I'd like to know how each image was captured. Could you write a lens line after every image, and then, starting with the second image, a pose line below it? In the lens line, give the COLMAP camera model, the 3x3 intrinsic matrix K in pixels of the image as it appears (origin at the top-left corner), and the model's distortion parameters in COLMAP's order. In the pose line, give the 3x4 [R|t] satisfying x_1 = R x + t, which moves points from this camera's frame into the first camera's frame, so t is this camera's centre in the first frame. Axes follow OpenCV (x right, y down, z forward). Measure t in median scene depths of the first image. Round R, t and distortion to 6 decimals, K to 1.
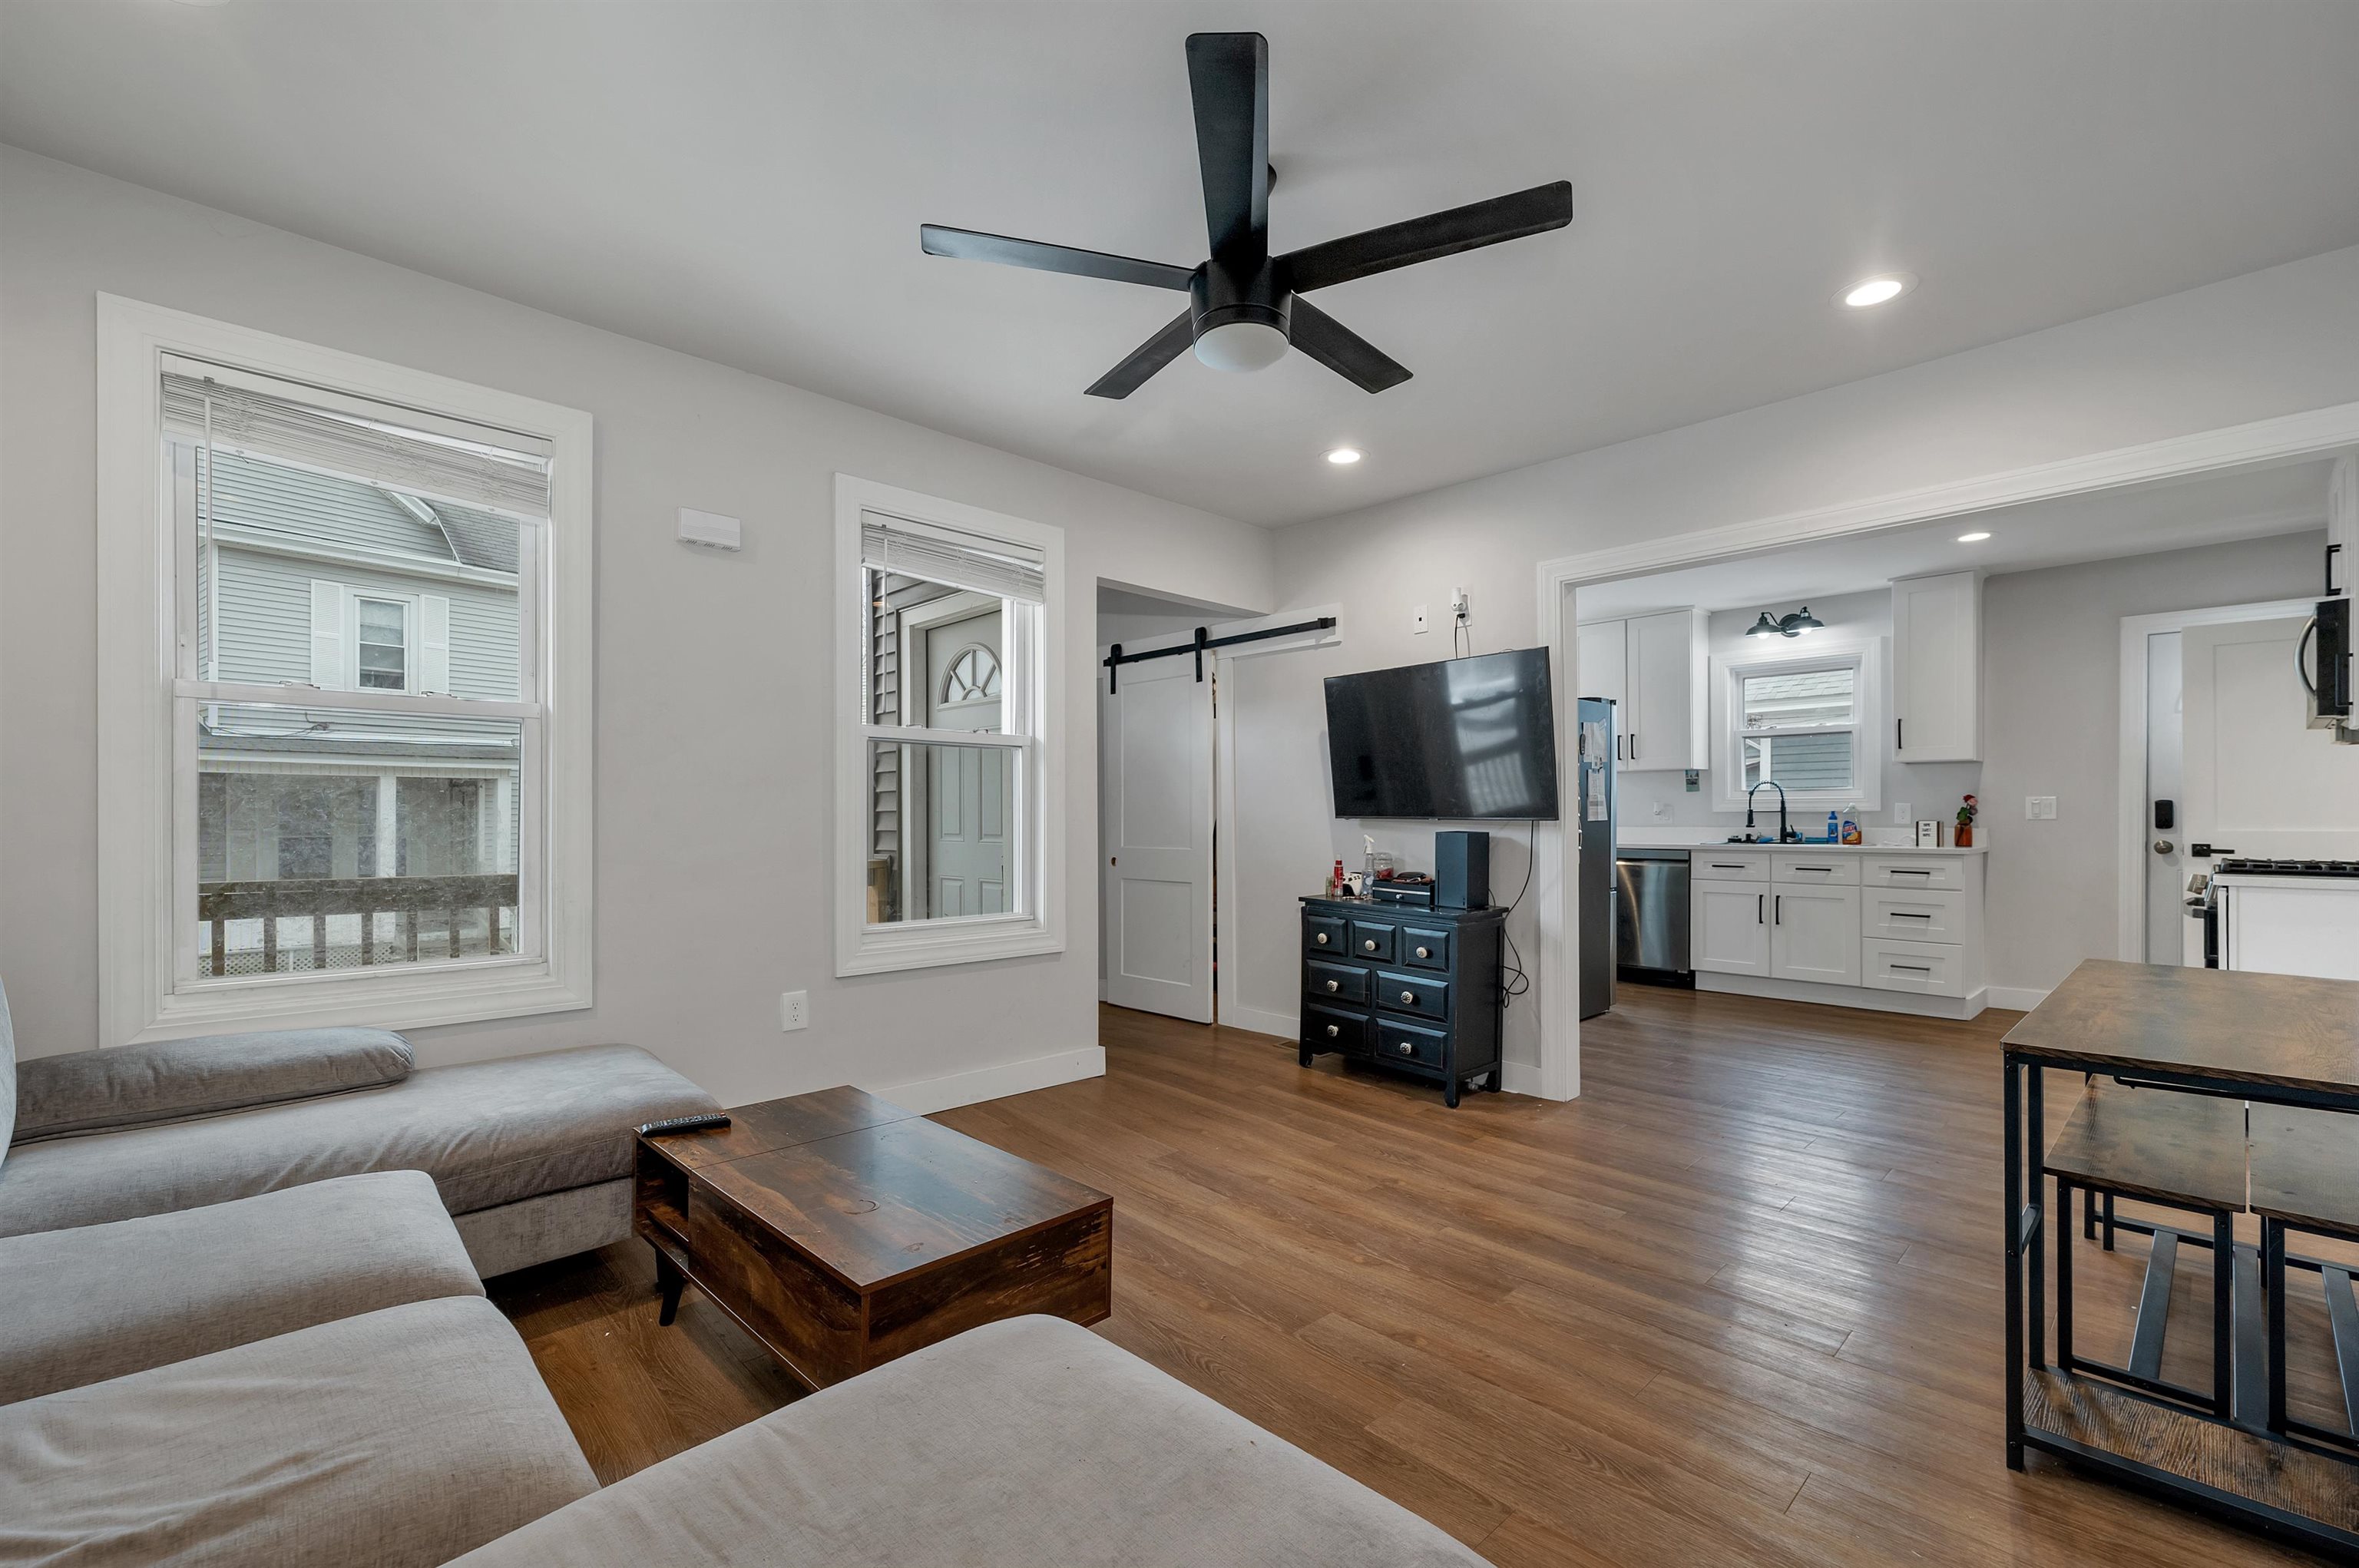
lens RADIAL K [[979.6, 0, 1200.1], [0, 979.6, 810.0], [0, 0, 1]] dist [0.002586, -0.000761]
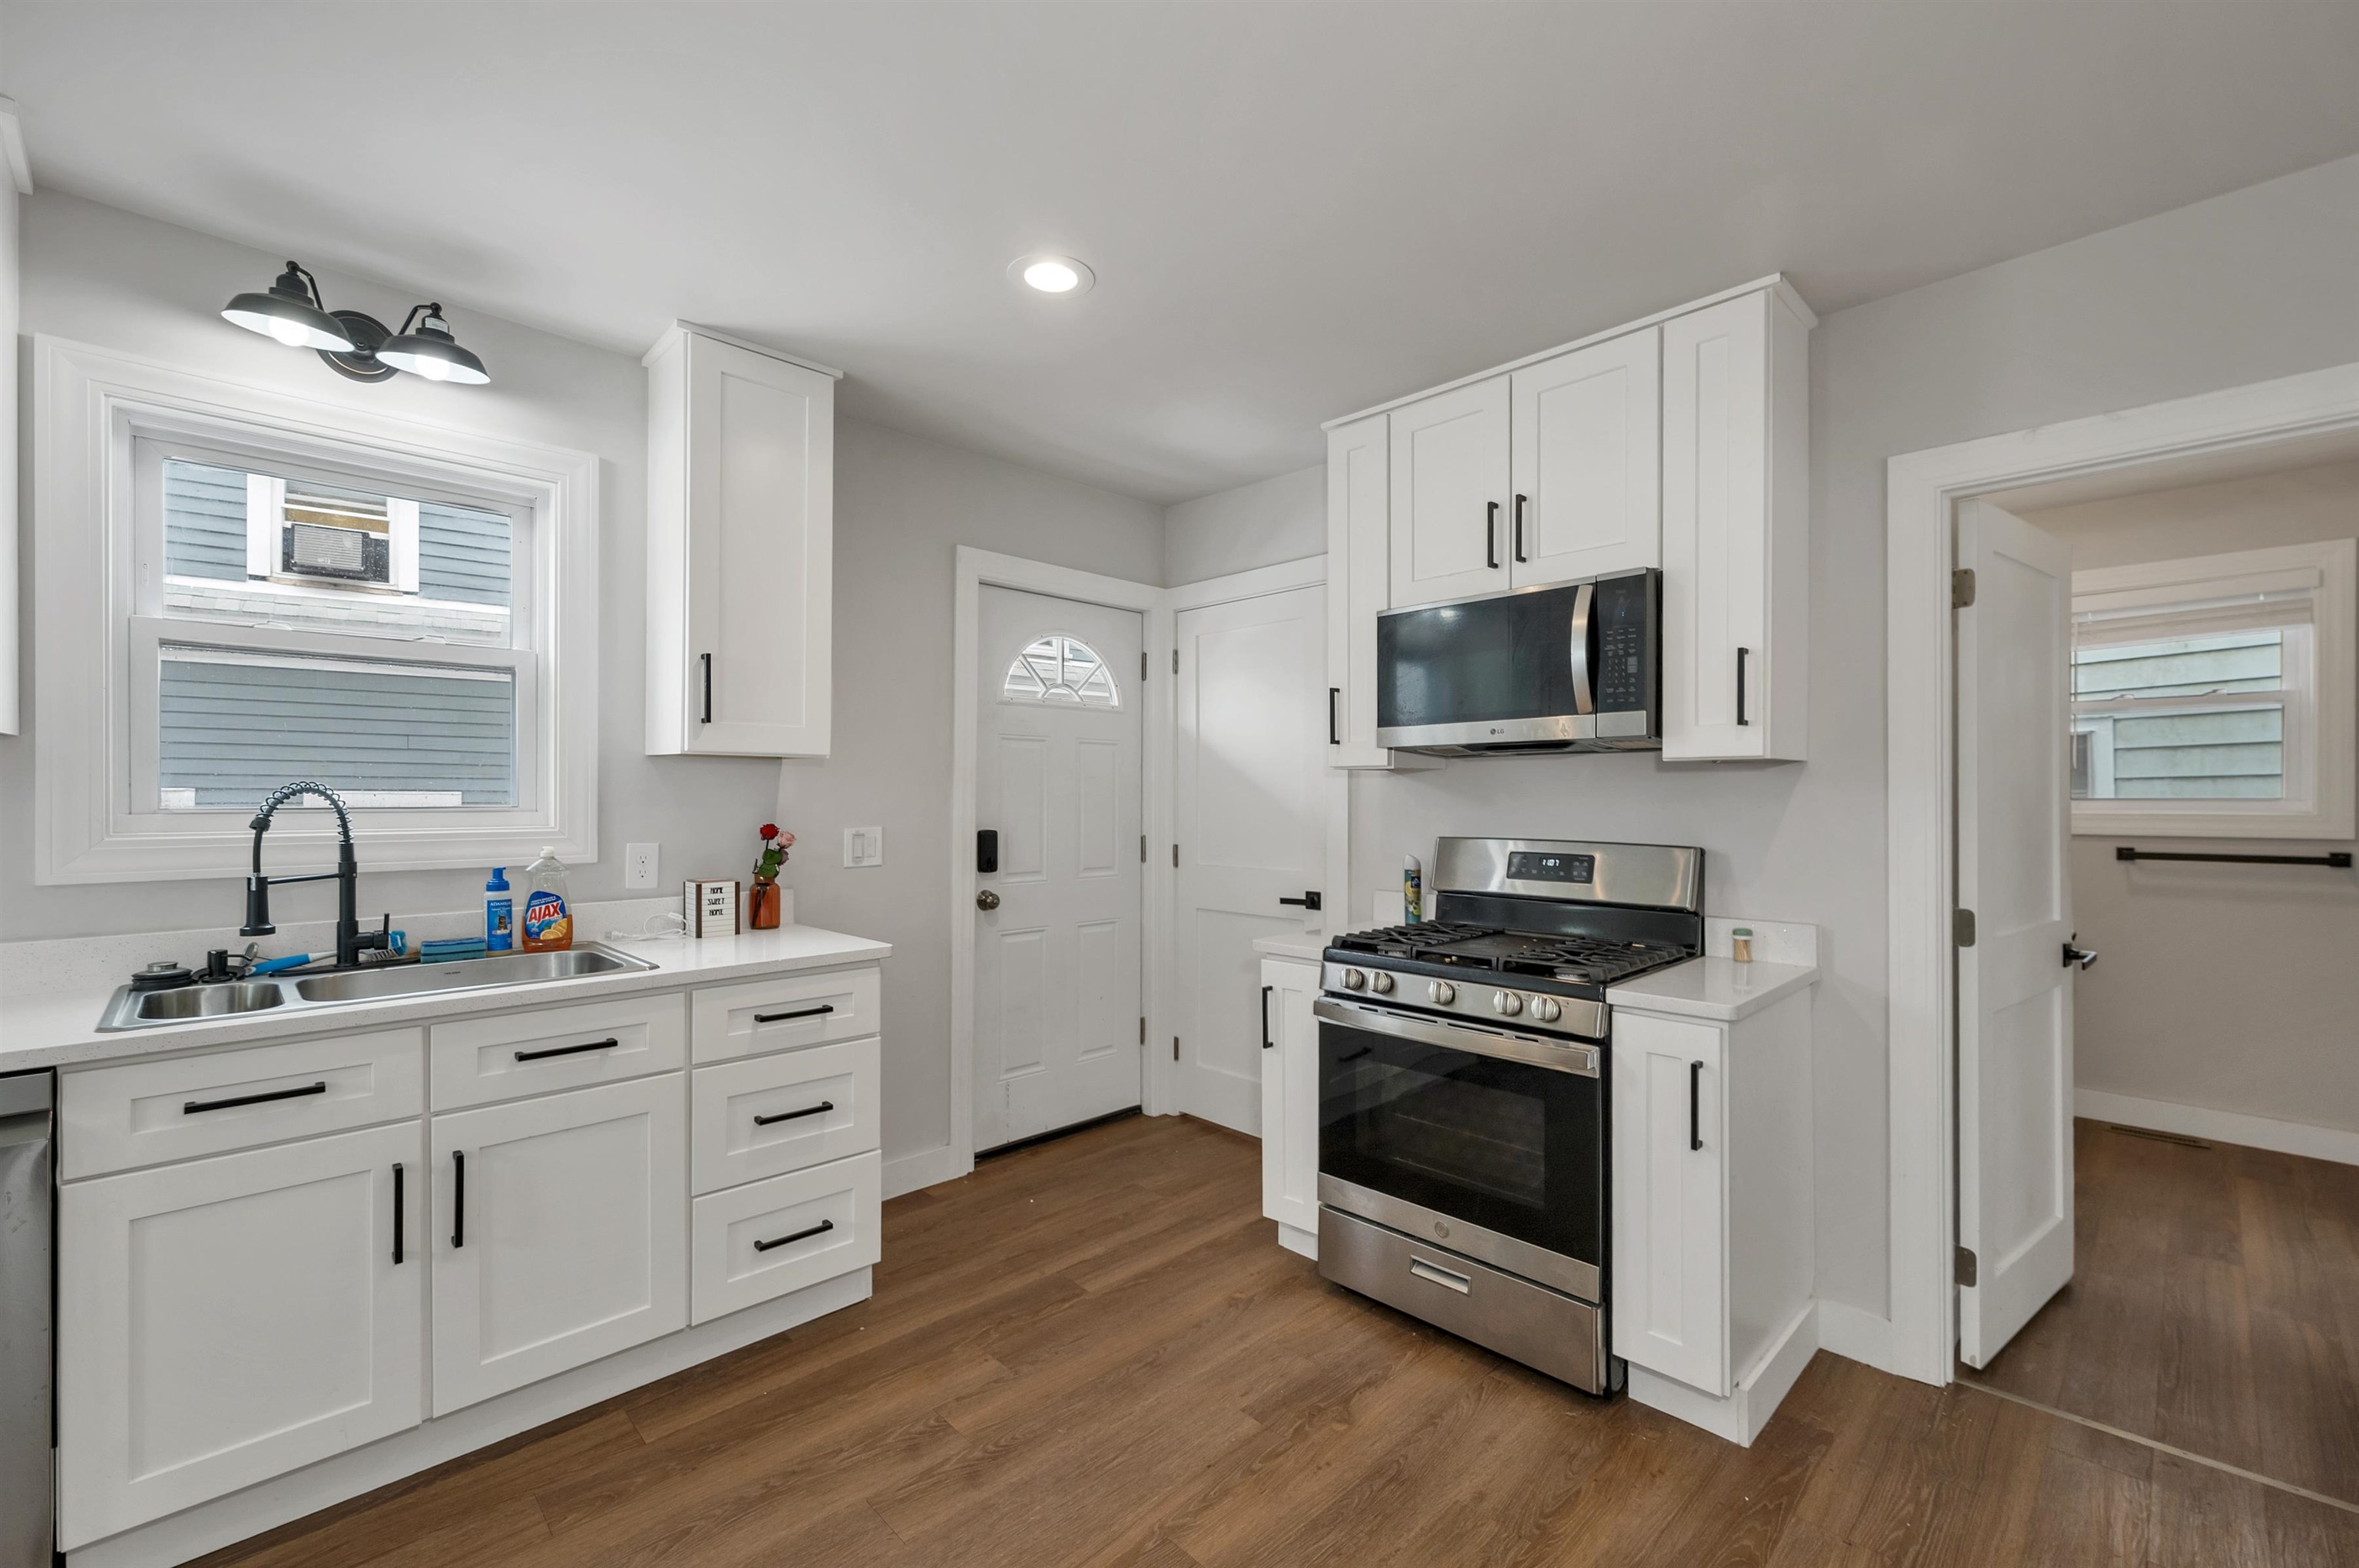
lens RADIAL K [[979.6, 0, 1193.2], [0, 979.6, 795.3], [0, 0, 1]] dist [0.002586, -0.000761]
pose [[-0.025516, 0.000430, 0.999674, 0.255216], [-0.004610, 0.999989, -0.000547, -0.028701], [-0.999664, -0.004622, -0.025513, 0.741775]]
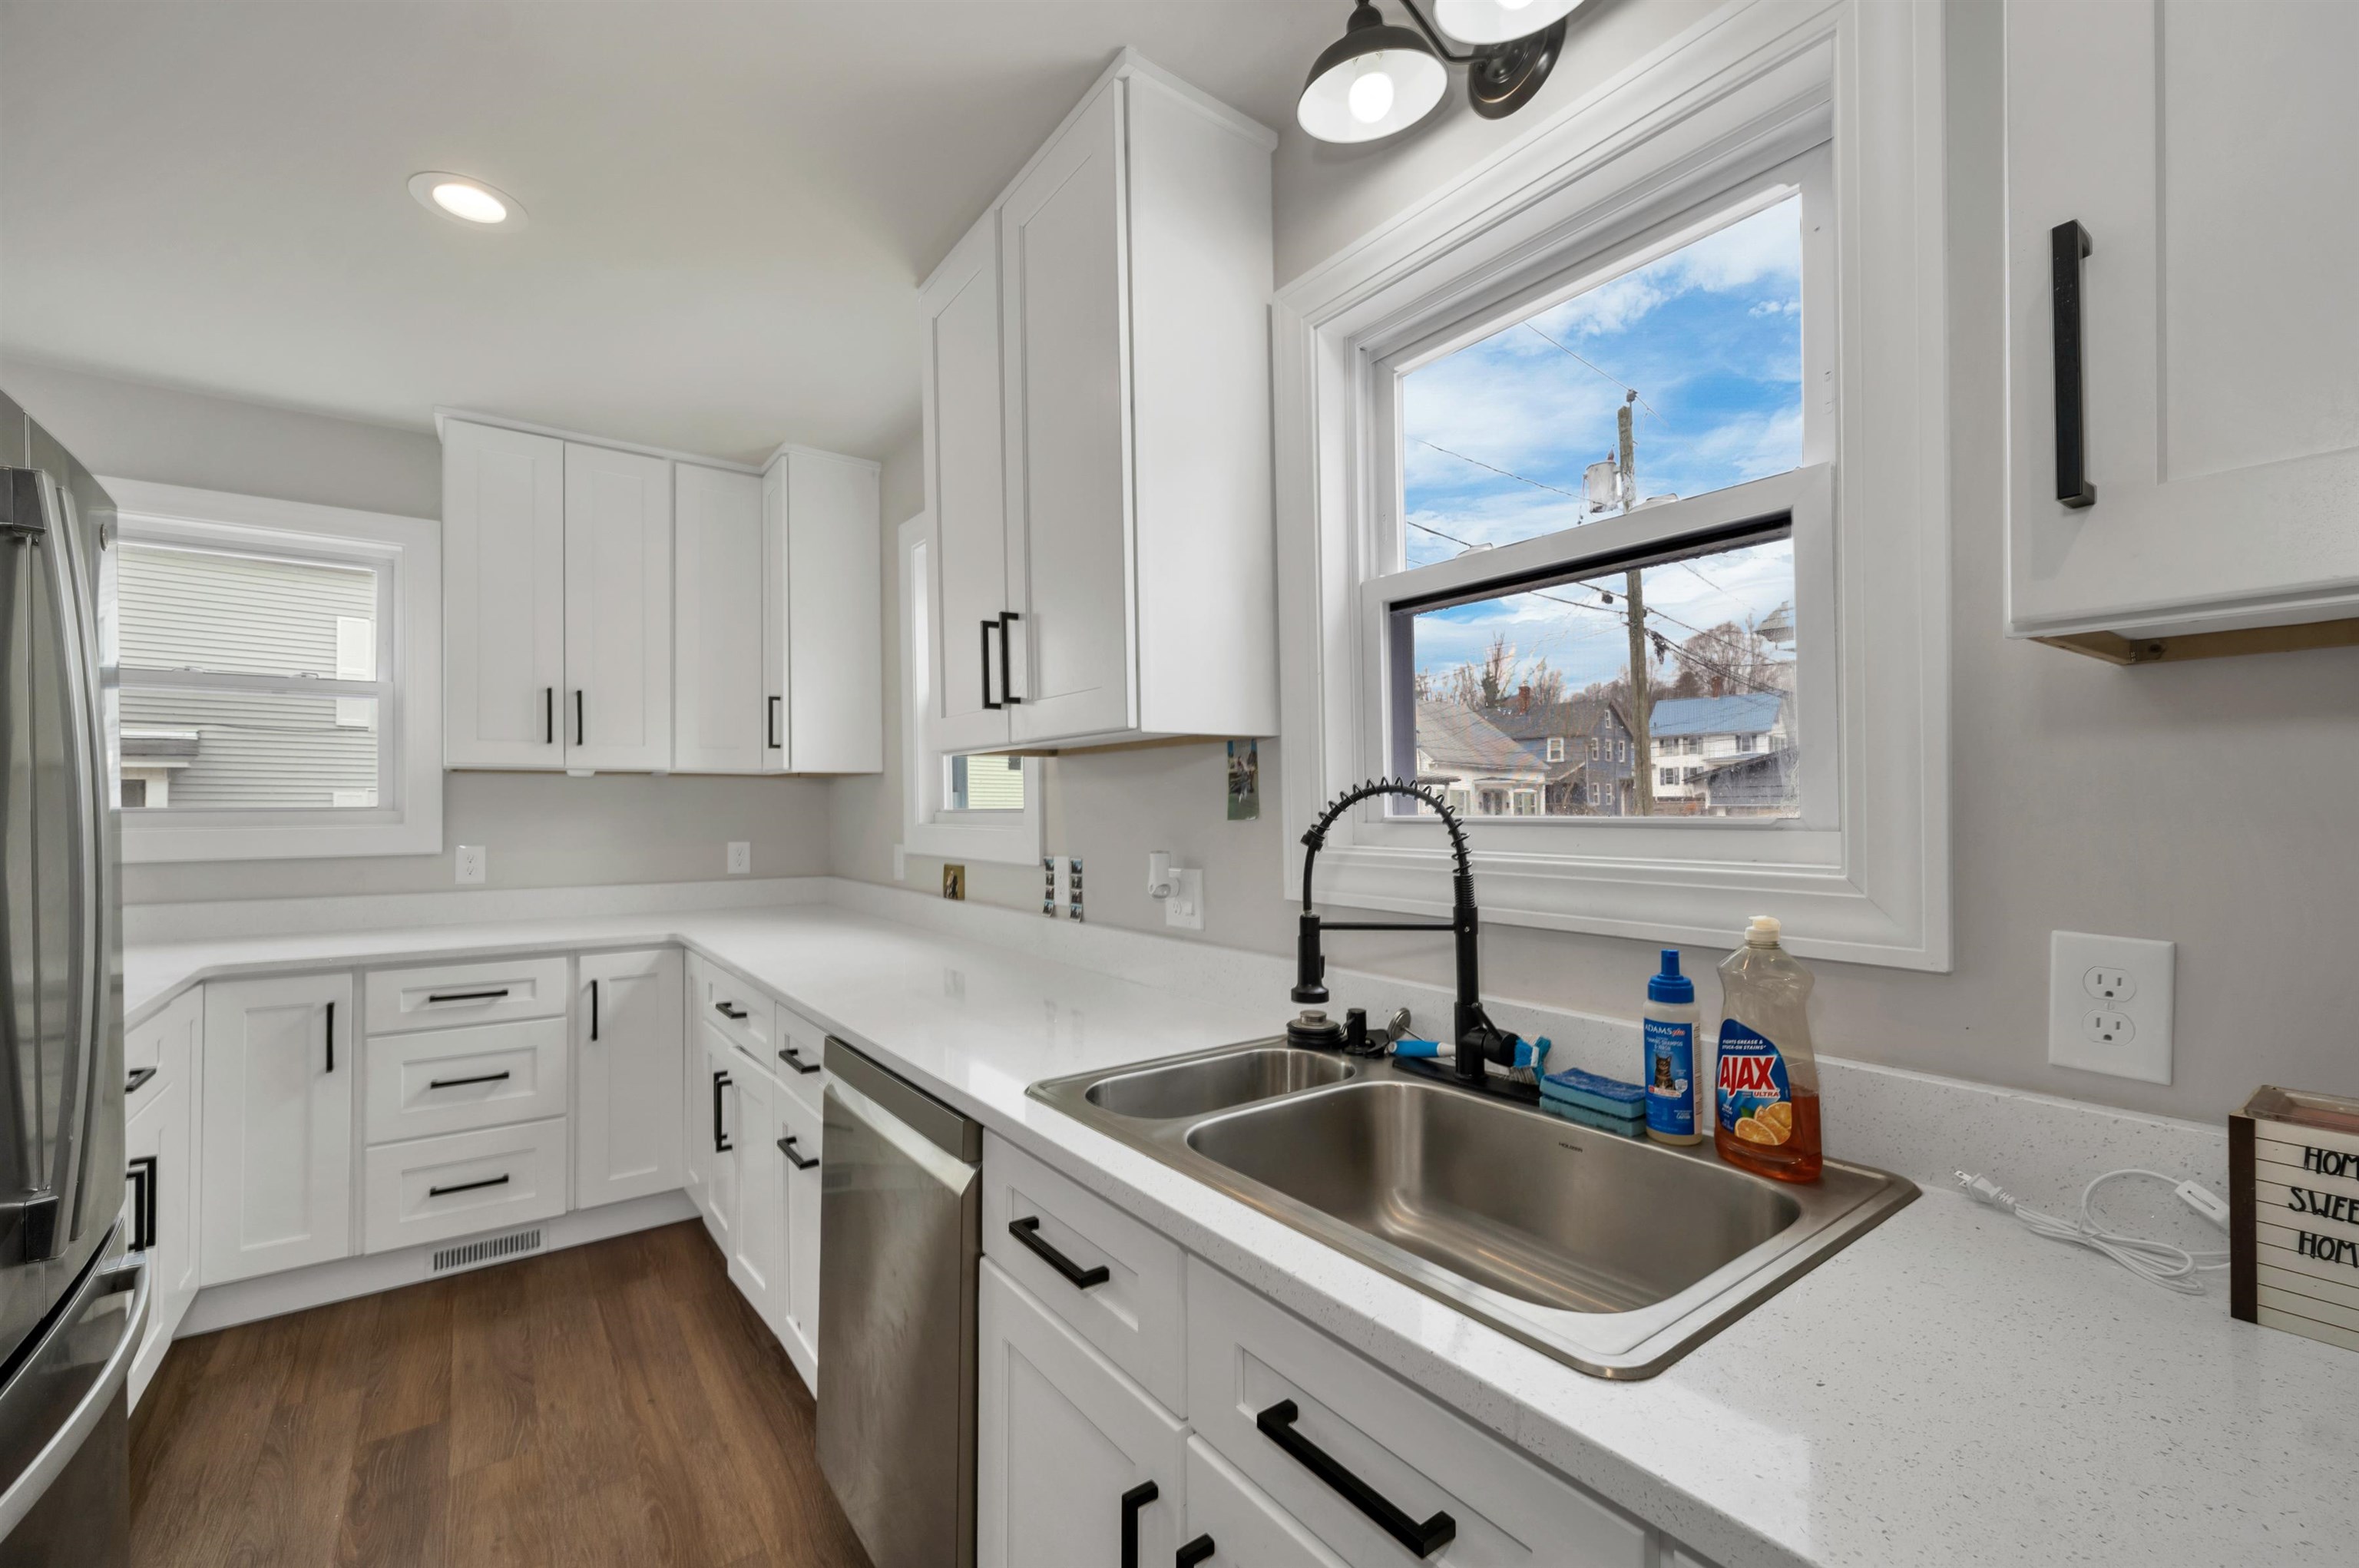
lens RADIAL K [[979.6, 0, 1183.8], [0, 979.6, 795.5], [0, 0, 1]] dist [0.002586, -0.000761]
pose [[0.991787, -0.006127, -0.127750, 0.584156], [0.005404, 0.999967, -0.006003, -0.026535], [0.127782, 0.005264, 0.991788, 0.817833]]
